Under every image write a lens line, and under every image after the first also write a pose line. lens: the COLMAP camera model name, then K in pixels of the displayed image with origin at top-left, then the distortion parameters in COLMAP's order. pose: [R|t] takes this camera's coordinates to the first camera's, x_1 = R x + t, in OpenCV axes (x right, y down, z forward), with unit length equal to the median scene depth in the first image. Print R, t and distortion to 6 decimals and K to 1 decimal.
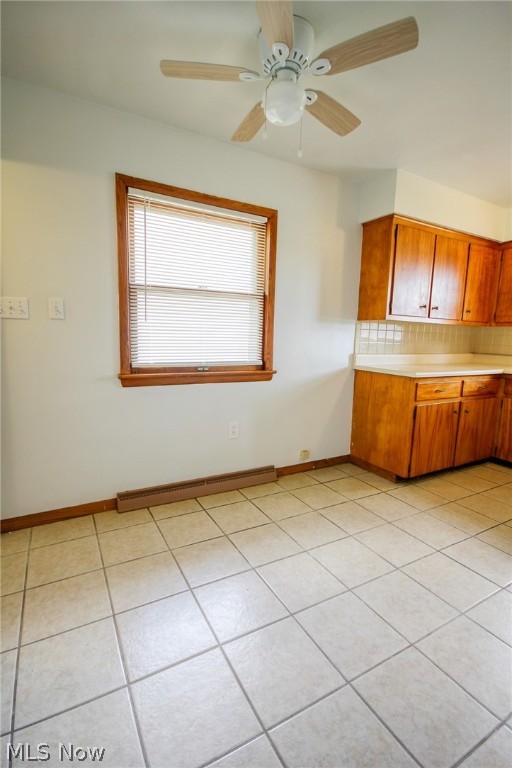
lens RADIAL K [[353.5, 0, 249.5], [0, 353.5, 383.9], [0, 0, 1]] dist [0.002614, -0.006291]
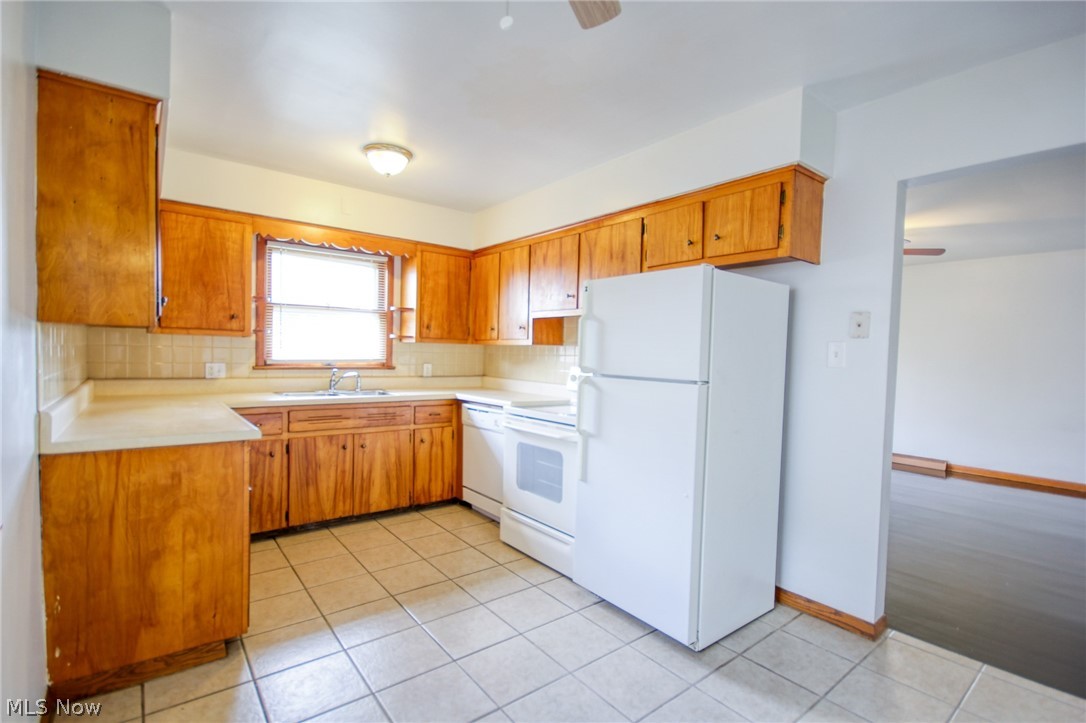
lens RADIAL K [[499.9, 0, 541.5], [0, 499.9, 370.5], [0, 0, 1]] dist [0.002614, -0.006291]
pose [[-0.165800, -0.065564, 0.983978, -0.301768], [0.106493, 0.990762, 0.083960, -0.120593], [-0.980393, 0.118707, -0.157286, 0.589132]]
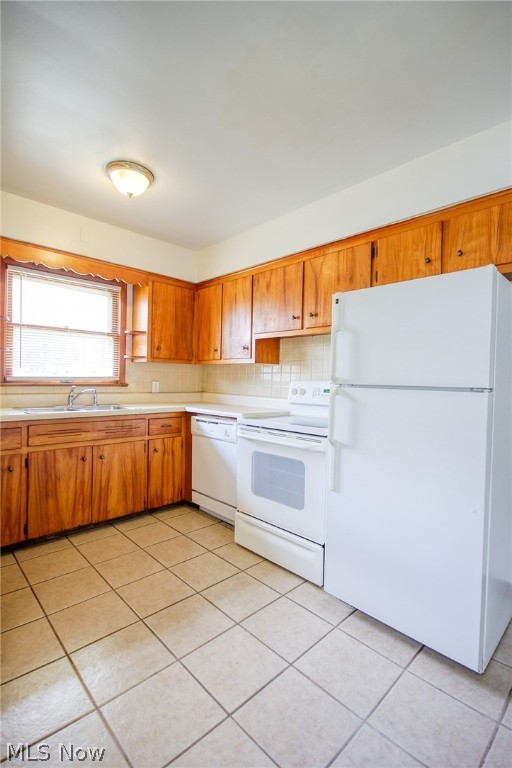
lens RADIAL K [[353.5, 0, 250.4], [0, 353.5, 383.8], [0, 0, 1]] dist [0.002614, -0.006291]
pose [[-0.255949, -0.043970, 0.965690, -0.034146], [0.106415, 0.991612, 0.073355, -0.098401], [-0.960815, 0.121539, -0.249123, 0.675053]]
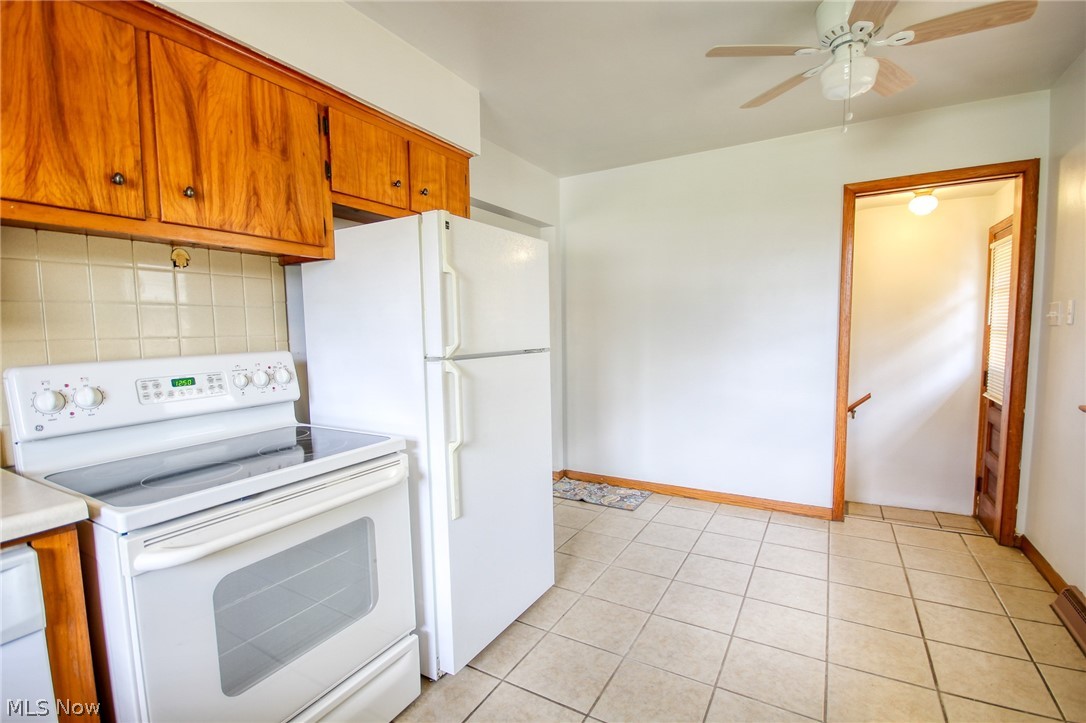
lens RADIAL K [[499.9, 0, 534.4], [0, 499.9, 375.6], [0, 0, 1]] dist [0.002614, -0.006291]
pose [[-0.861385, 0.034730, -0.506763, 0.700341], [-0.074782, 0.978118, 0.194145, -0.130548], [0.502417, 0.205130, -0.839940, 0.891641]]
